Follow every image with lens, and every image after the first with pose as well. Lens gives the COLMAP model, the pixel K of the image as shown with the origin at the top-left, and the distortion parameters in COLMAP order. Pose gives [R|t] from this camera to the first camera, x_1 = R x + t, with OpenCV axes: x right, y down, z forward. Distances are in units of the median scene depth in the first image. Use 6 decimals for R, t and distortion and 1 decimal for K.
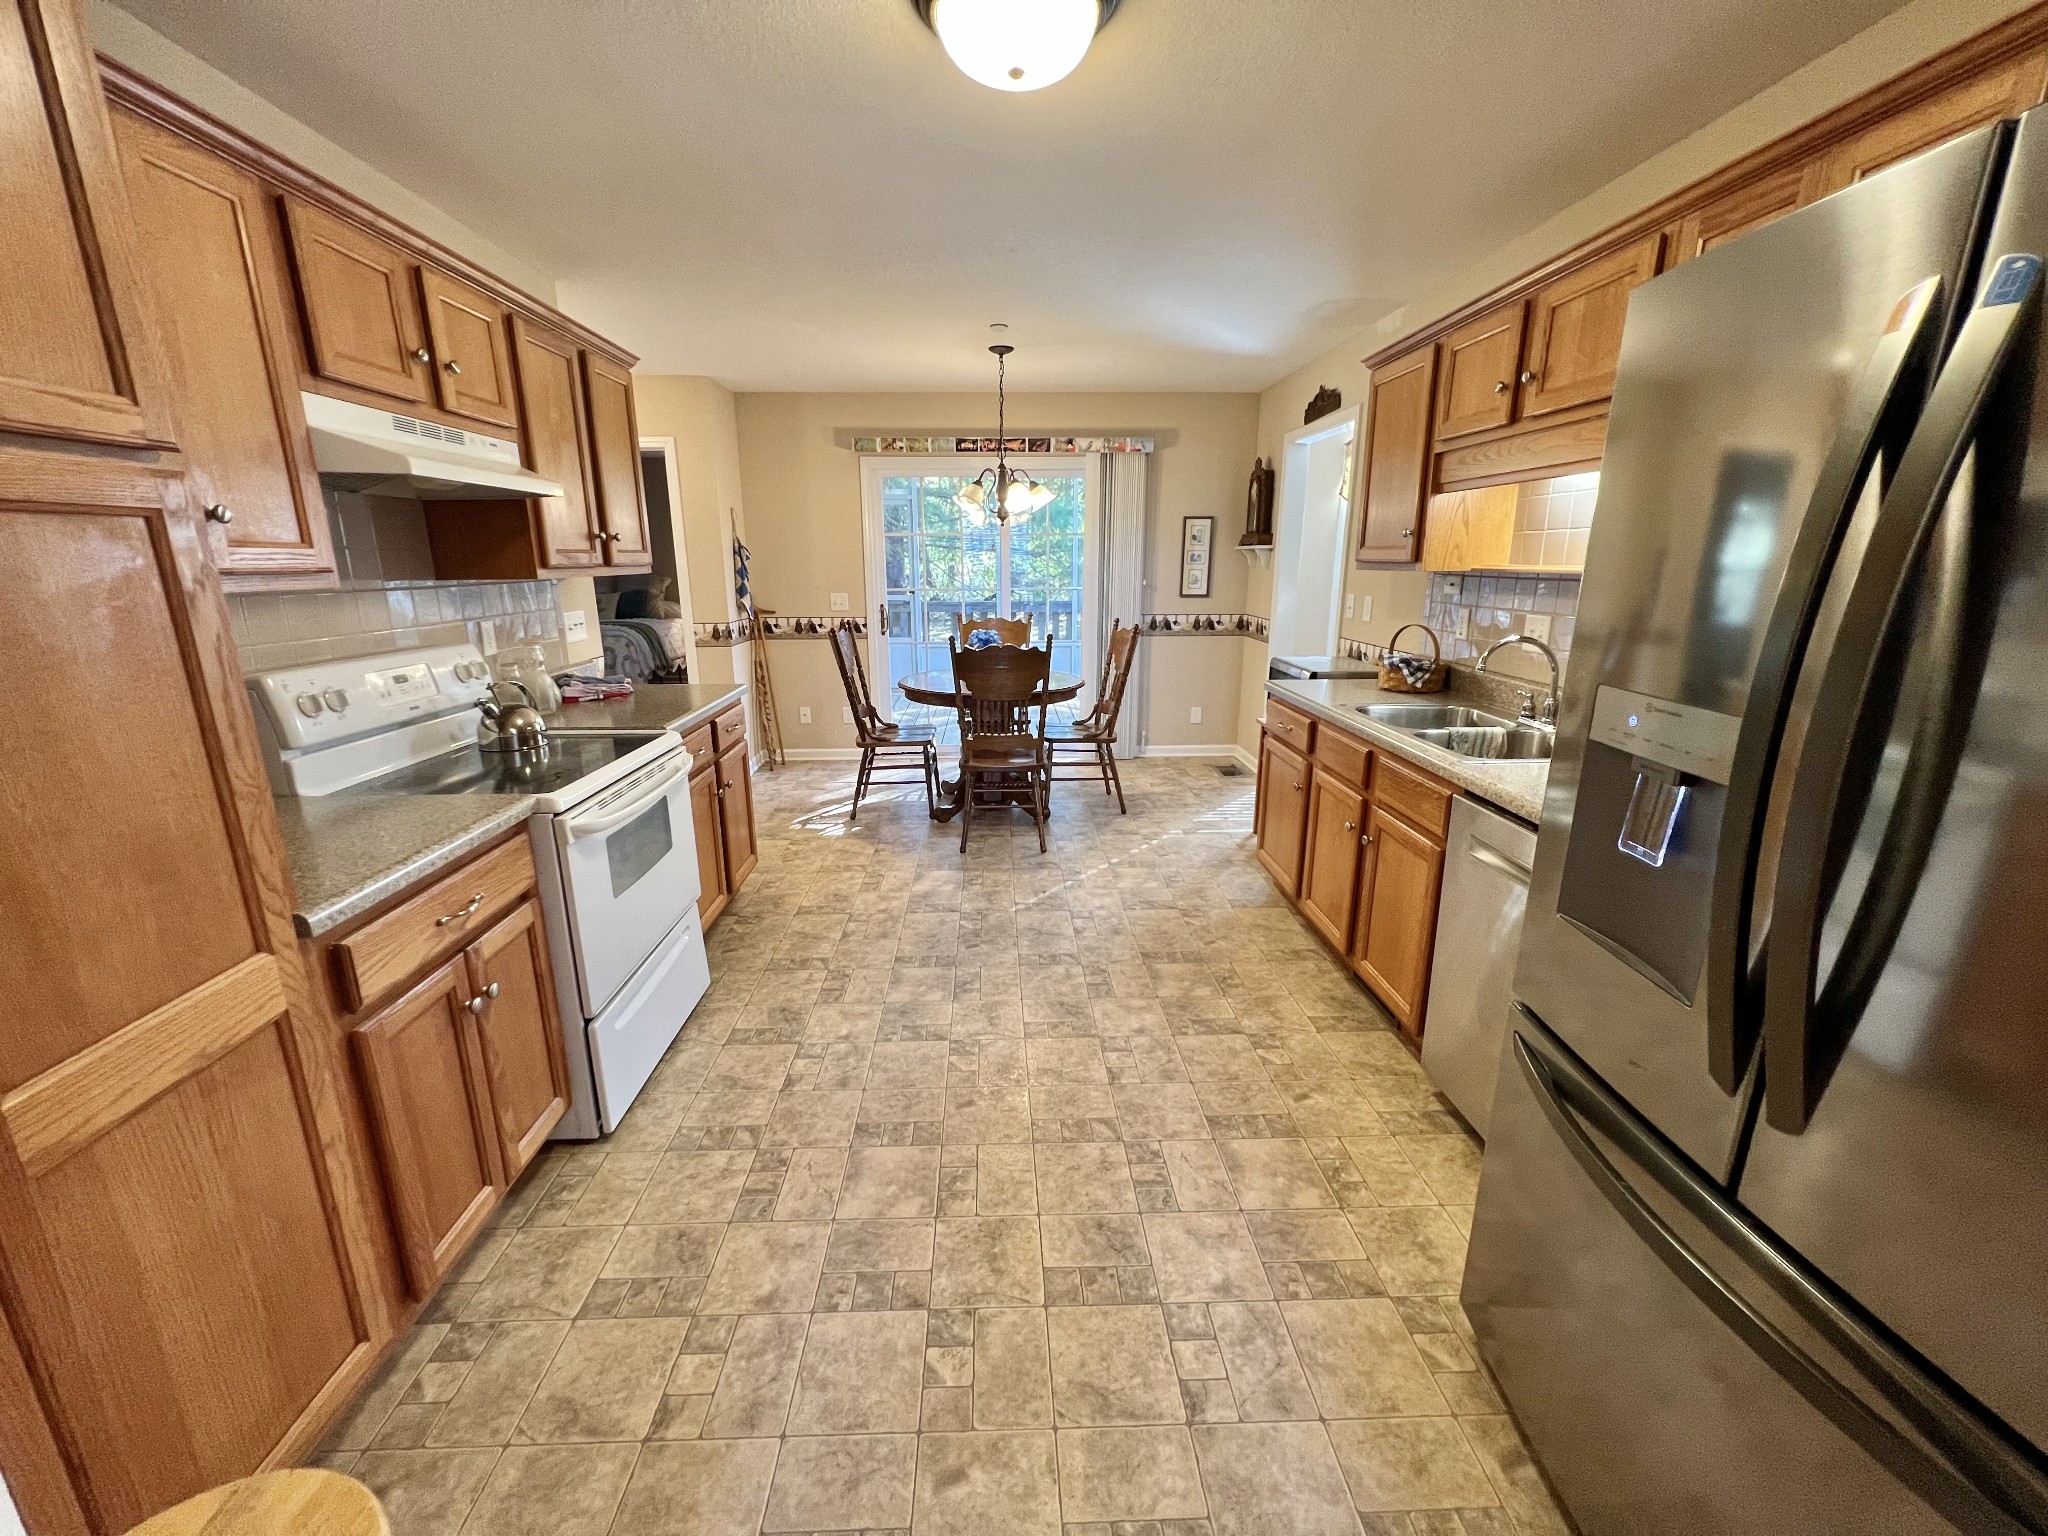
lens RADIAL K [[819.2, 0, 1016.0], [0, 819.2, 761.6], [0, 0, 1]] dist [-0.001401, 0.000142]
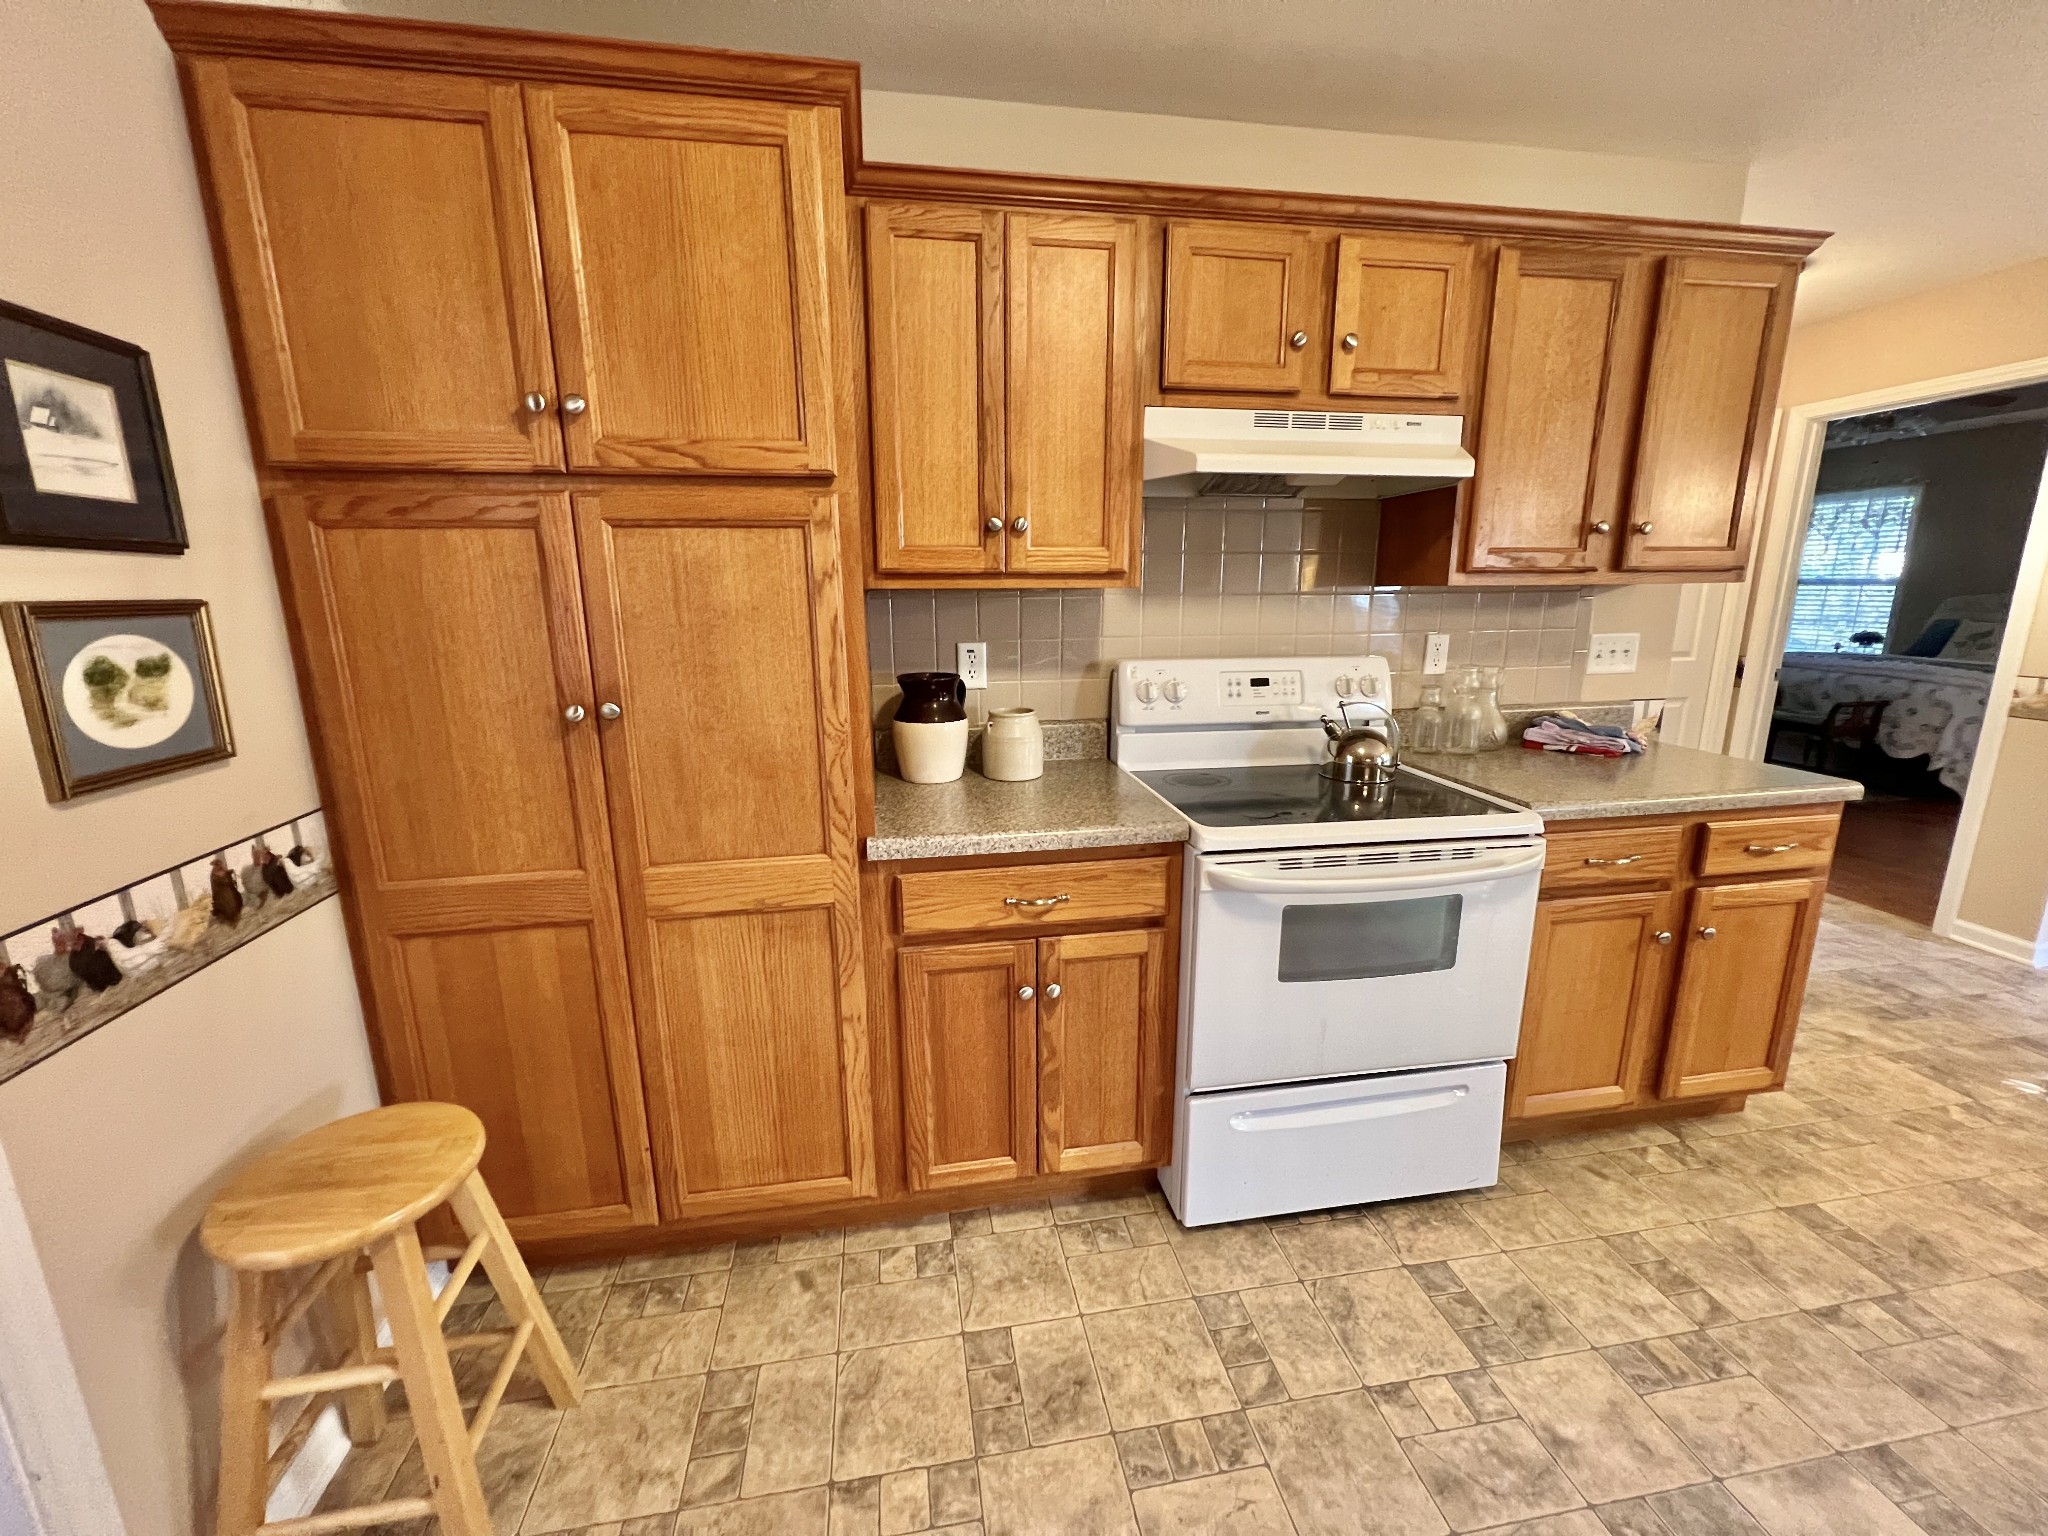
lens RADIAL K [[819.2, 0, 1021.6], [0, 819.2, 761.4], [0, 0, 1]] dist [-0.001401, 0.000142]
pose [[0.130768, 0.215311, -0.967751, 0.207734], [-0.234466, 0.955158, 0.180827, -0.126176], [0.963289, 0.203259, 0.175387, 0.587754]]
